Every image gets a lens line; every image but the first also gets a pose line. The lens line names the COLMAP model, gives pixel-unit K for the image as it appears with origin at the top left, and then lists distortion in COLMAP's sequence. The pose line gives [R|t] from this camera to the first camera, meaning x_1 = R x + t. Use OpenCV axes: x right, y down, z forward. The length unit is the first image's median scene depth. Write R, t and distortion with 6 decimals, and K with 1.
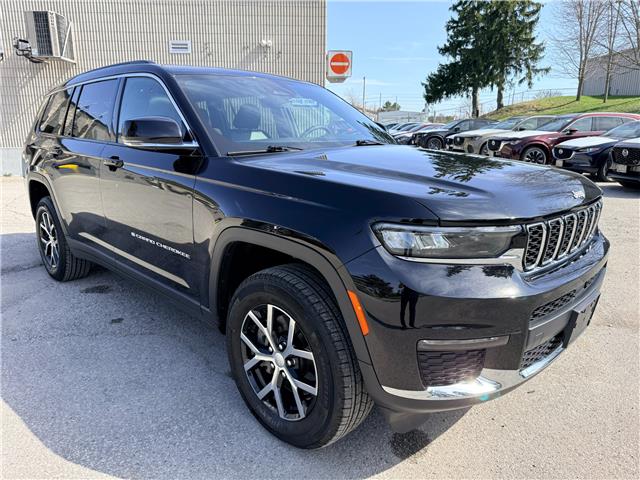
lens RADIAL K [[460.6, 0, 322.3], [0, 460.6, 242.5], [0, 0, 1]] dist [0.002287, -0.004327]
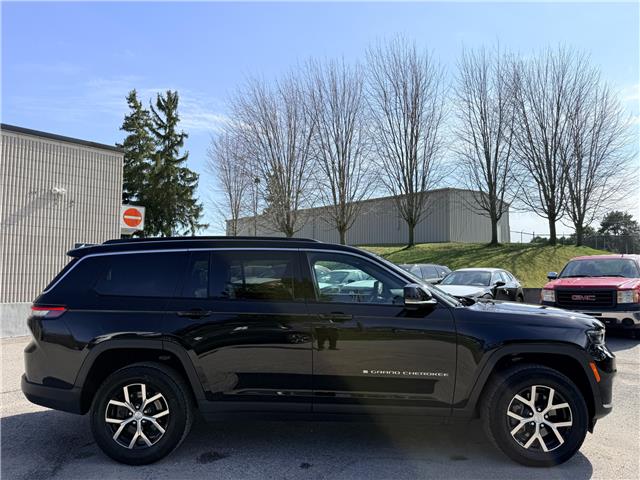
lens RADIAL K [[460.6, 0, 322.3], [0, 460.6, 242.5], [0, 0, 1]] dist [0.002287, -0.004327]
pose [[0.715645, 0.047965, 0.696815, -0.132116], [0.164596, 0.957962, -0.234985, -0.007935], [-0.678793, 0.282858, 0.677666, 0.010105]]
